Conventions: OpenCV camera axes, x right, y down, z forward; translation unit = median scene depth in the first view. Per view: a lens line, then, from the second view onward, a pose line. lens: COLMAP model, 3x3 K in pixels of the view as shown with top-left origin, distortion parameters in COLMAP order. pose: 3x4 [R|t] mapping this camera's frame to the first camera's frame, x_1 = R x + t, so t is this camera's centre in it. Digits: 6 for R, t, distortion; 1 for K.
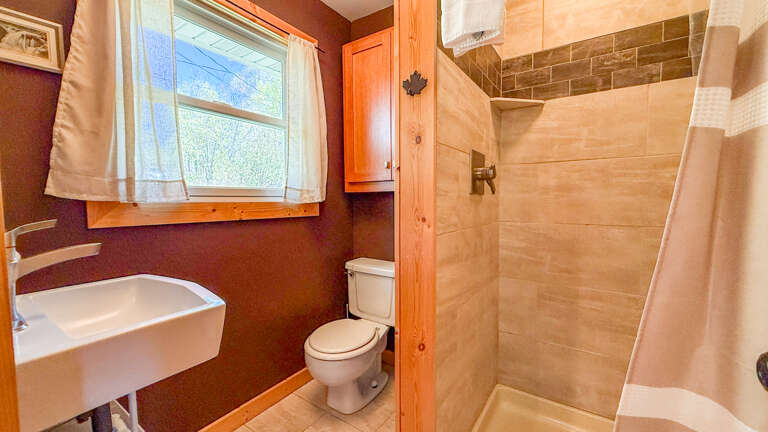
lens RADIAL K [[306.5, 0, 384.0], [0, 306.5, 216.0], [0, 0, 1]] dist [-0.001028, -0.000178]
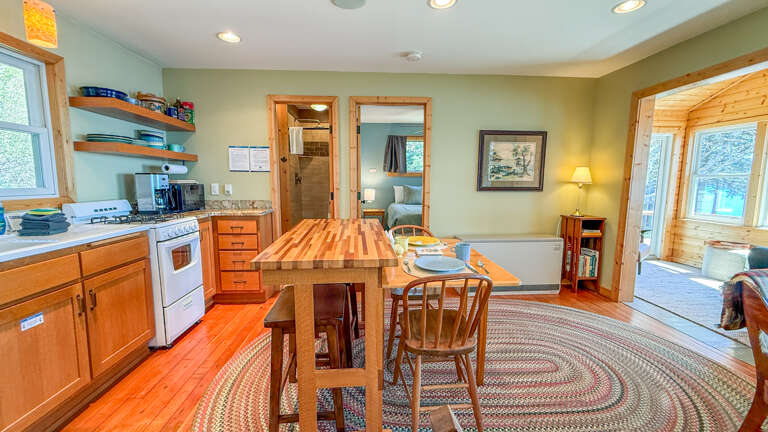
lens RADIAL K [[306.5, 0, 384.0], [0, 306.5, 216.0], [0, 0, 1]] dist [-0.001028, -0.000178]
pose [[0.791184, -0.054129, 0.609178, -0.981588], [0.019704, 0.997815, 0.063070, 0.085603], [-0.611261, -0.037897, 0.790521, -2.236644]]
